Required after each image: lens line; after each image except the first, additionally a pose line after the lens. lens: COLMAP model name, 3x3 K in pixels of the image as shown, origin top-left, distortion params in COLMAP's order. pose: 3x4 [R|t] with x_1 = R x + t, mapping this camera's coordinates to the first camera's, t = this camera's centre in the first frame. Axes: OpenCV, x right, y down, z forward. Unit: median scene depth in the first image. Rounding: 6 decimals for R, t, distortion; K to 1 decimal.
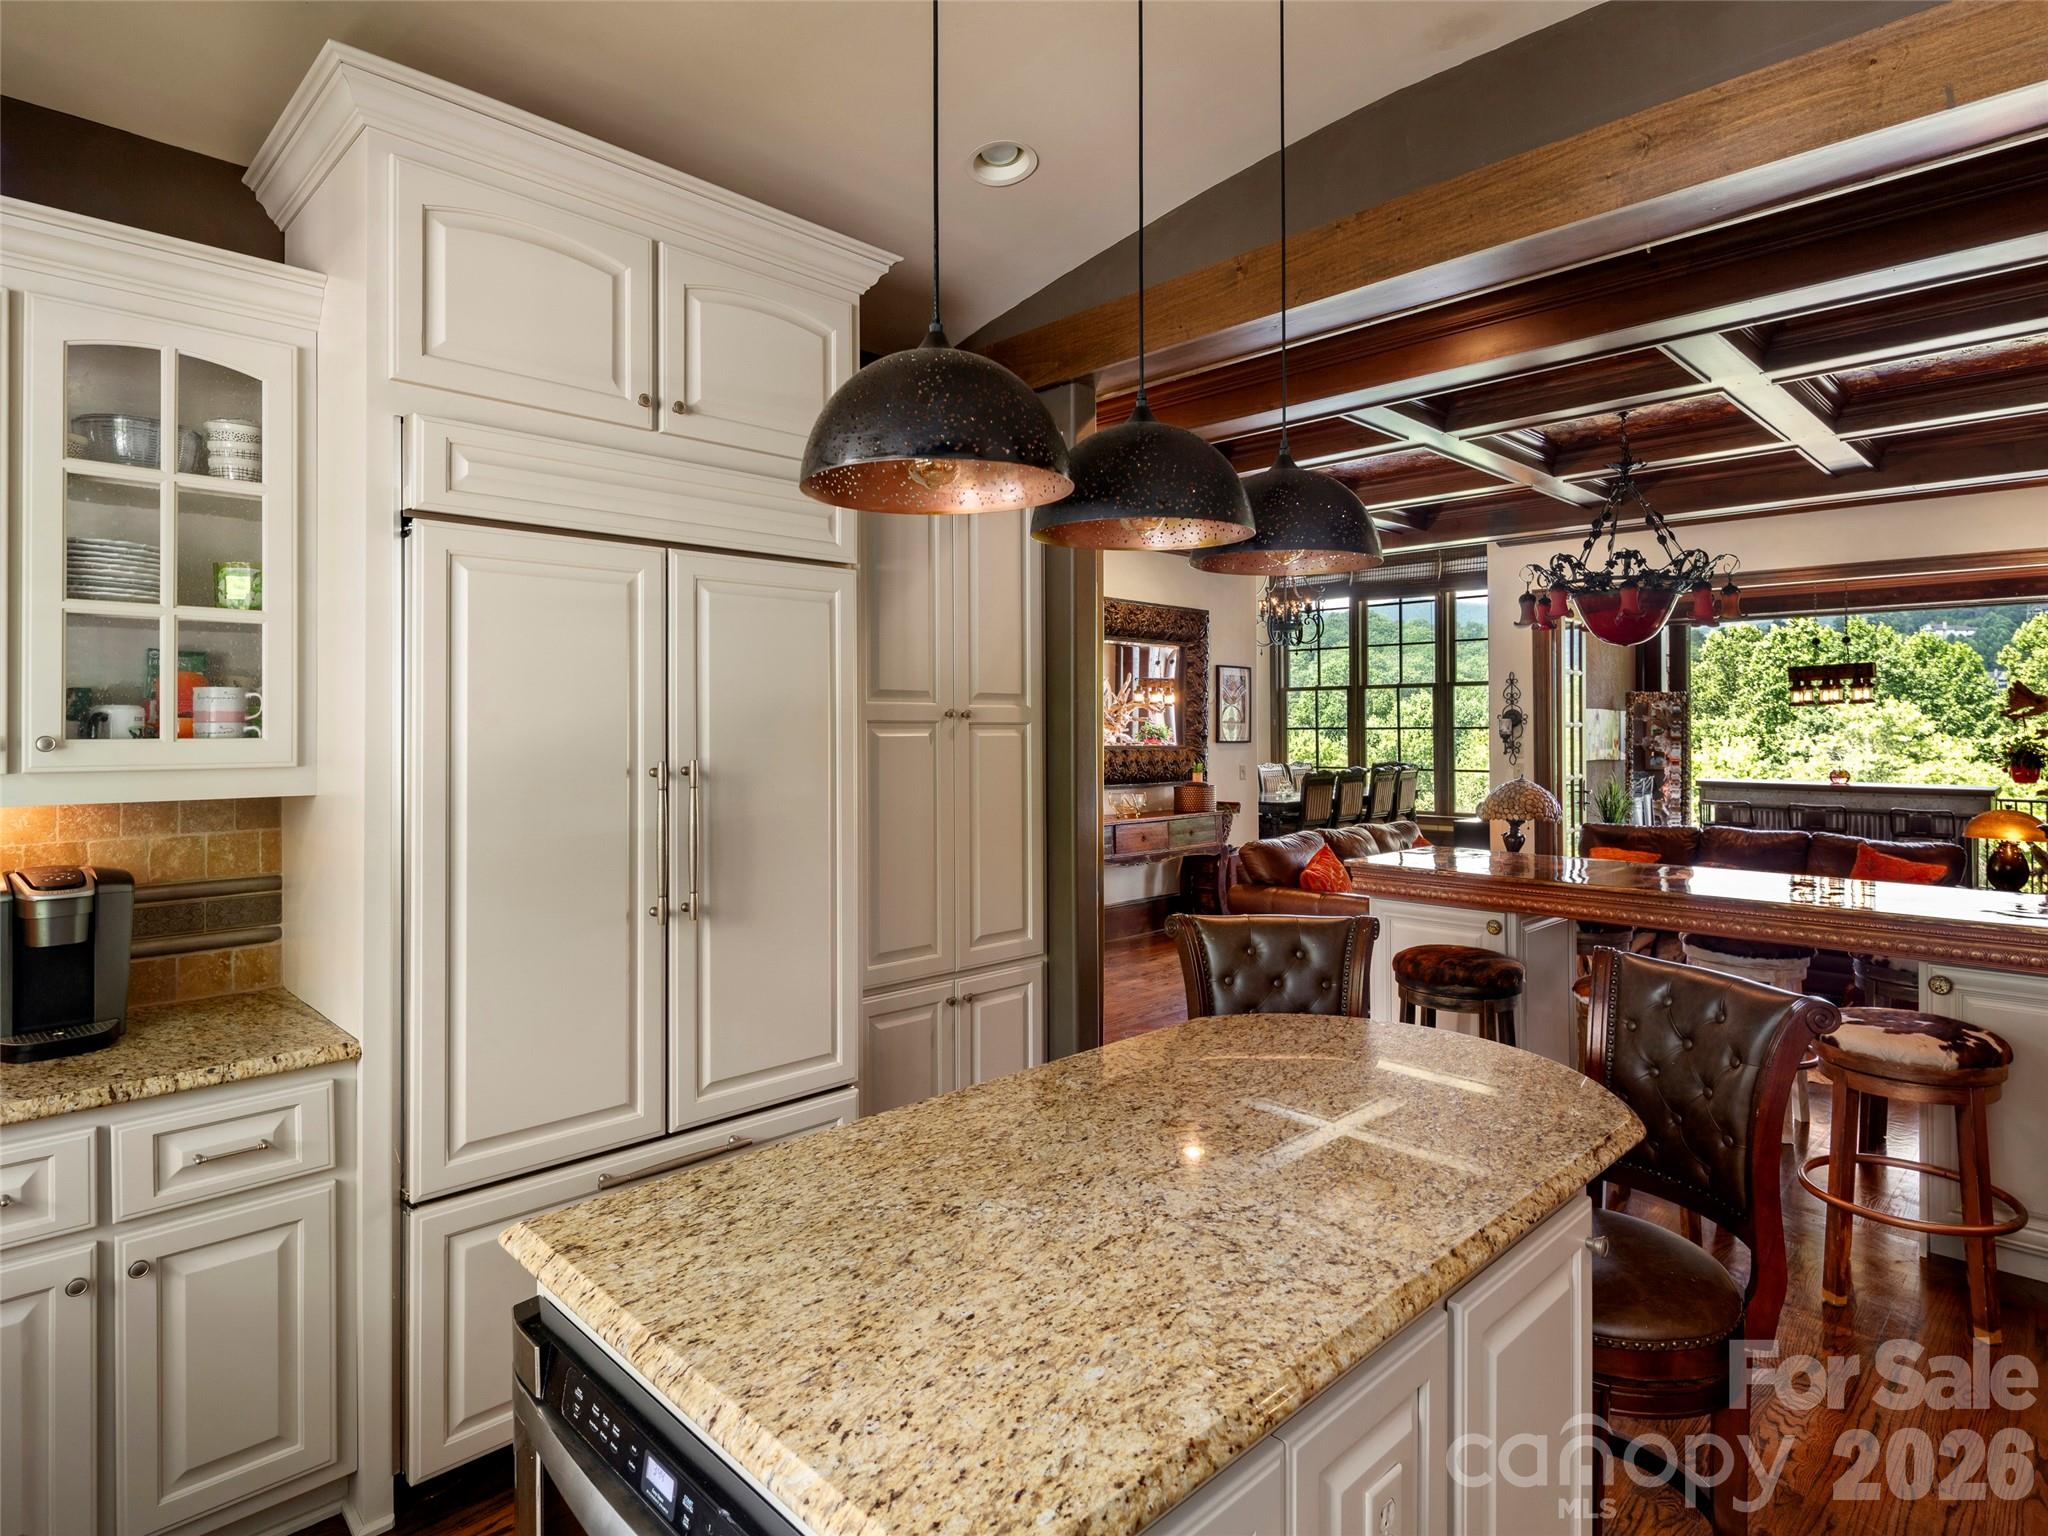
lens RADIAL K [[1122.5, 0, 1049.1], [0, 1122.5, 719.7], [0, 0, 1]] dist [0.005904, -0.001630]
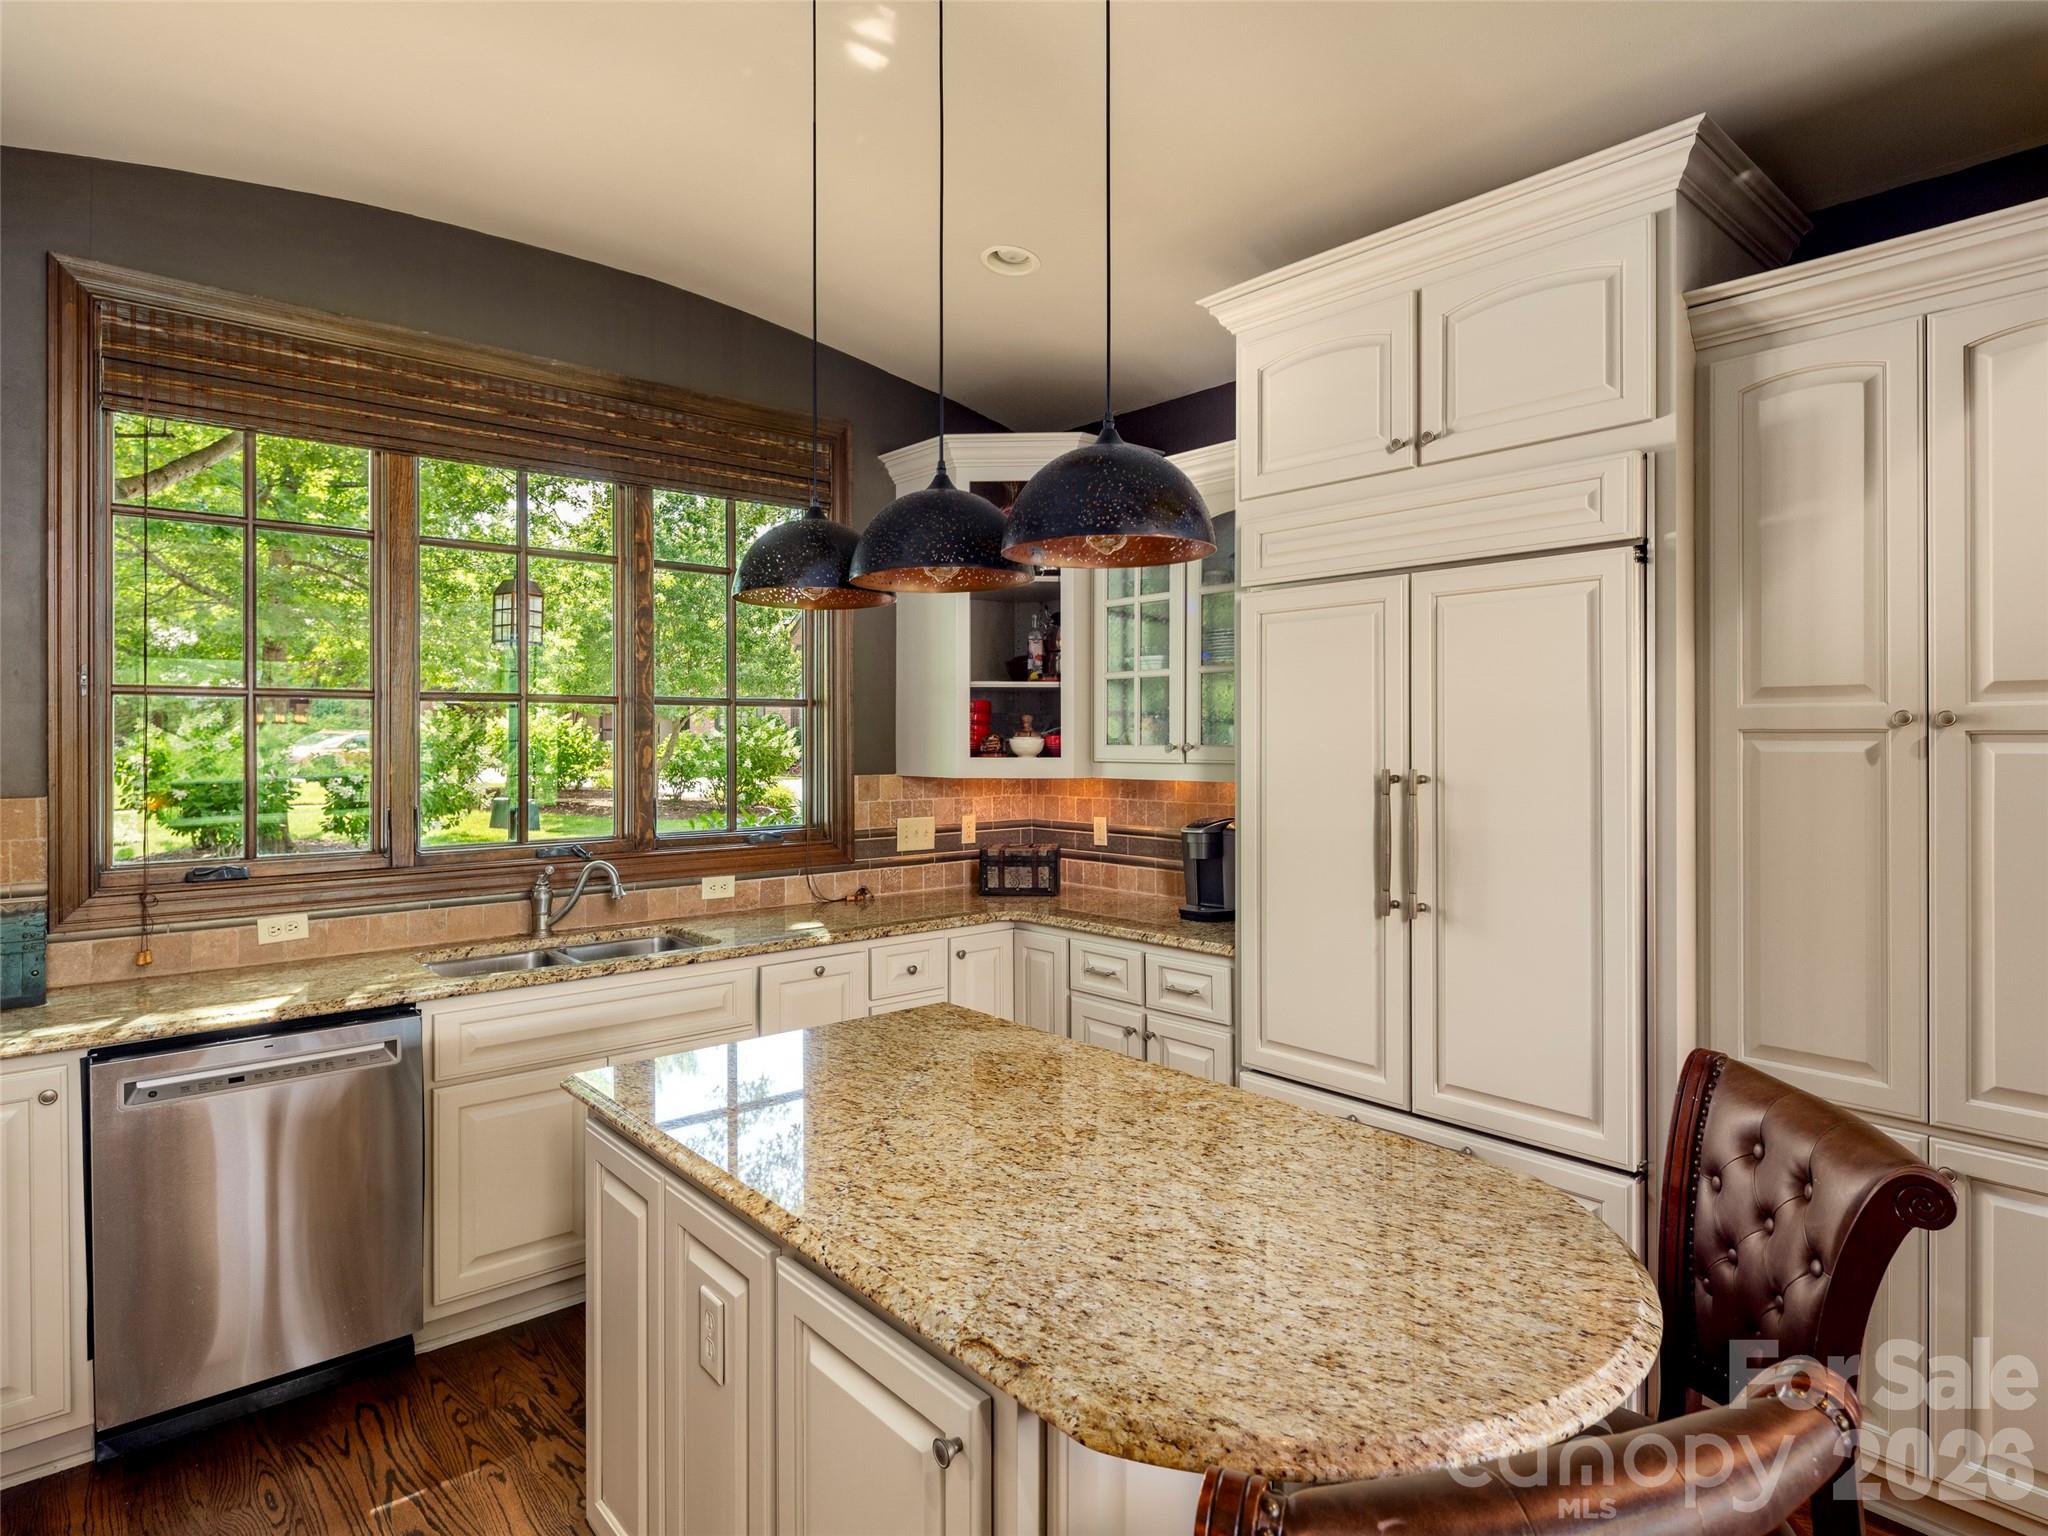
lens RADIAL K [[1122.5, 0, 1023.0], [0, 1122.5, 748.4], [0, 0, 1]] dist [0.005904, -0.001630]
pose [[-0.071889, 0.010428, -0.997358, 1.233251], [0.007164, 0.999925, 0.009939, 0.004278], [0.997387, -0.006431, -0.071959, 1.125281]]
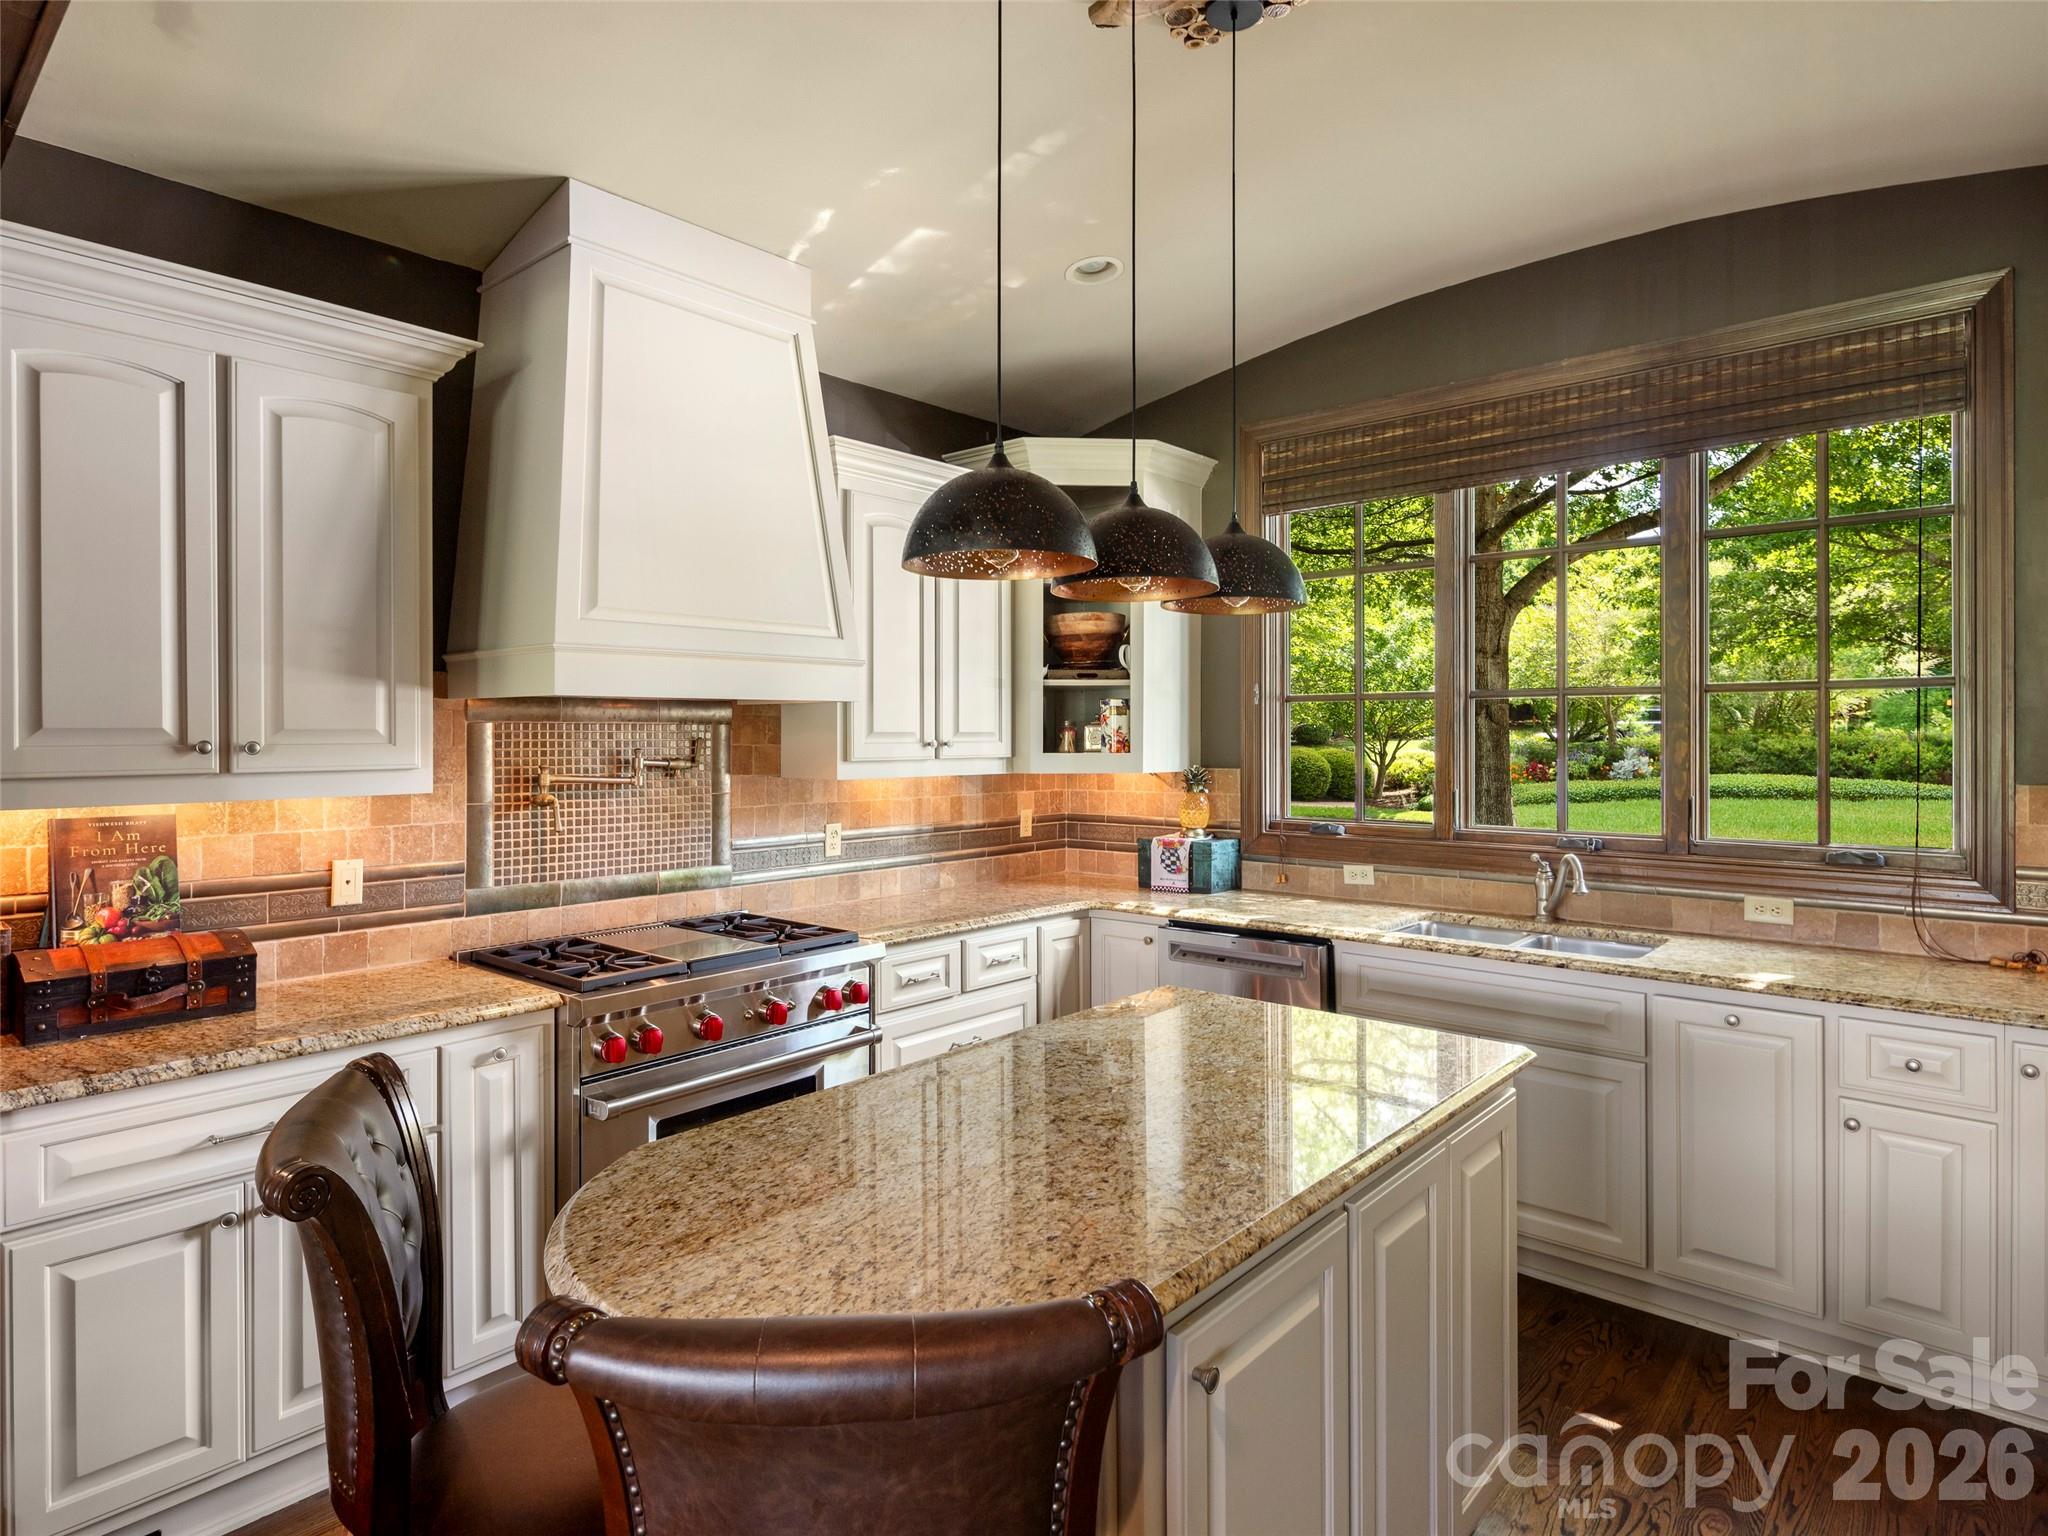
lens RADIAL K [[1122.5, 0, 1072.0], [0, 1122.5, 753.7], [0, 0, 1]] dist [0.005904, -0.001630]
pose [[-0.995852, 0.004972, -0.090852, 0.266839], [0.003743, 0.999899, 0.013695, 0.010694], [0.090911, 0.013299, -0.995770, 2.222312]]
